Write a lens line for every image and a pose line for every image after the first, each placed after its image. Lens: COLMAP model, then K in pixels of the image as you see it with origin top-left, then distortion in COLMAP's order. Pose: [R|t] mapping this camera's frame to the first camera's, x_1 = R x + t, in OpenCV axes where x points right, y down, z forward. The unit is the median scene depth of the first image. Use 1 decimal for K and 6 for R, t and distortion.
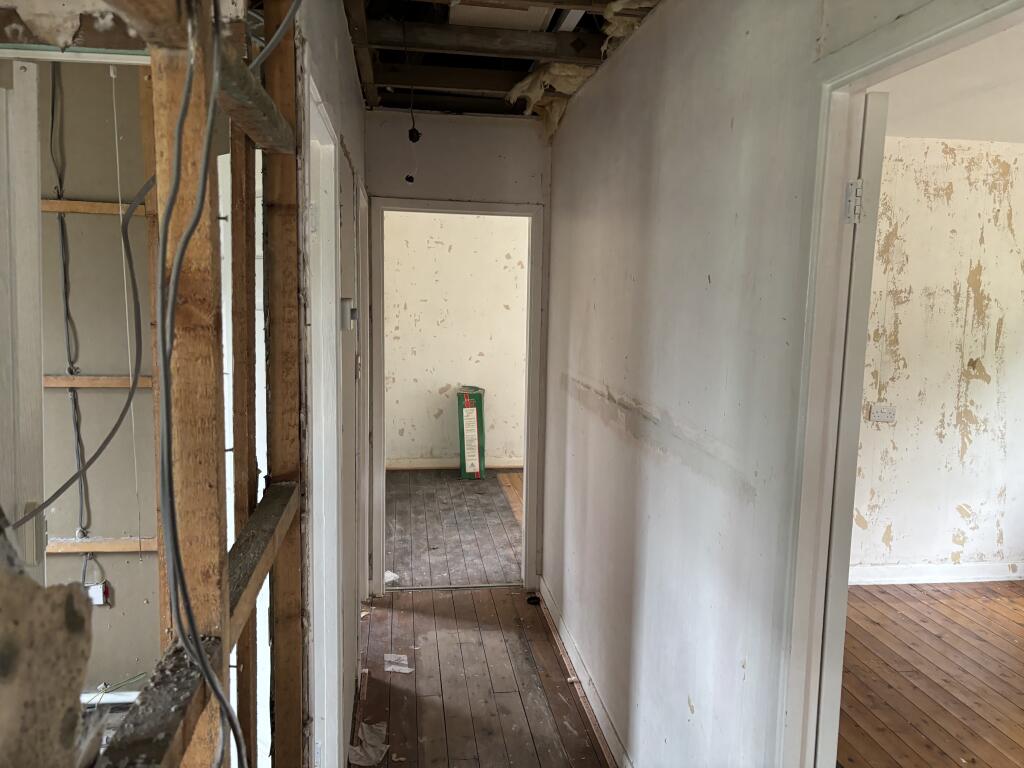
lens RADIAL K [[771.2, 0, 514.7], [0, 771.2, 386.3], [0, 0, 1]] dist [0.059447, -0.067049]
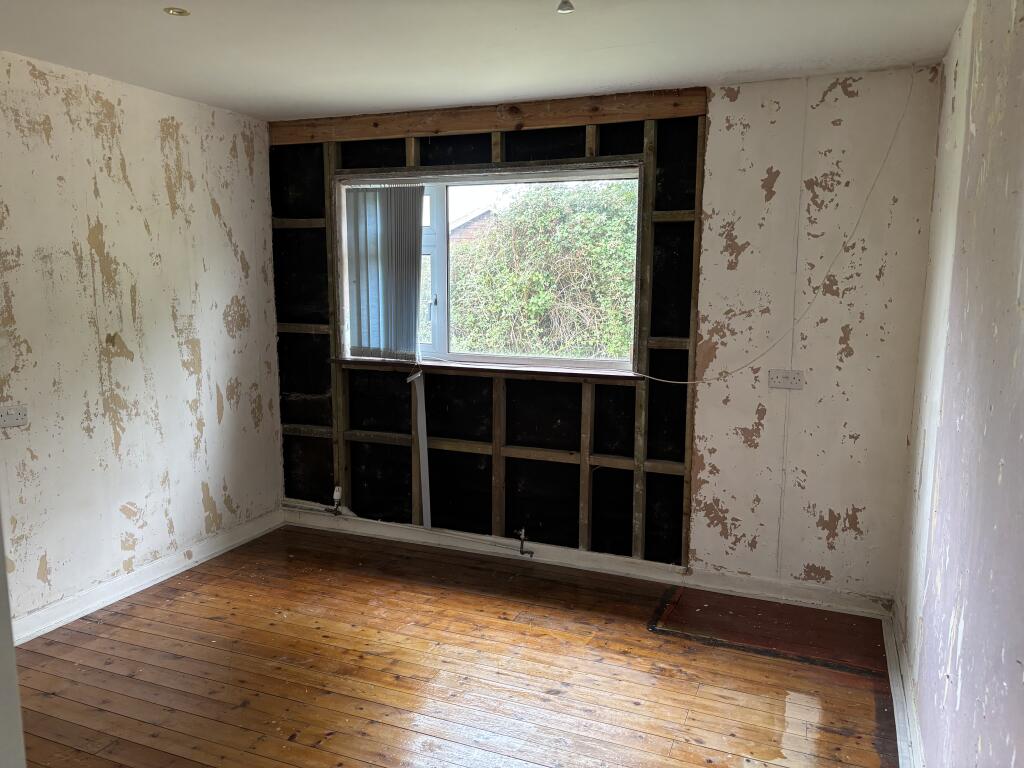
lens RADIAL K [[771.2, 0, 514.7], [0, 771.2, 386.3], [0, 0, 1]] dist [0.059447, -0.067049]
pose [[0.509459, -0.143361, 0.848469, 0.083795], [0.113714, 0.988593, 0.098757, -0.012572], [-0.852948, 0.046170, 0.519950, 0.187921]]
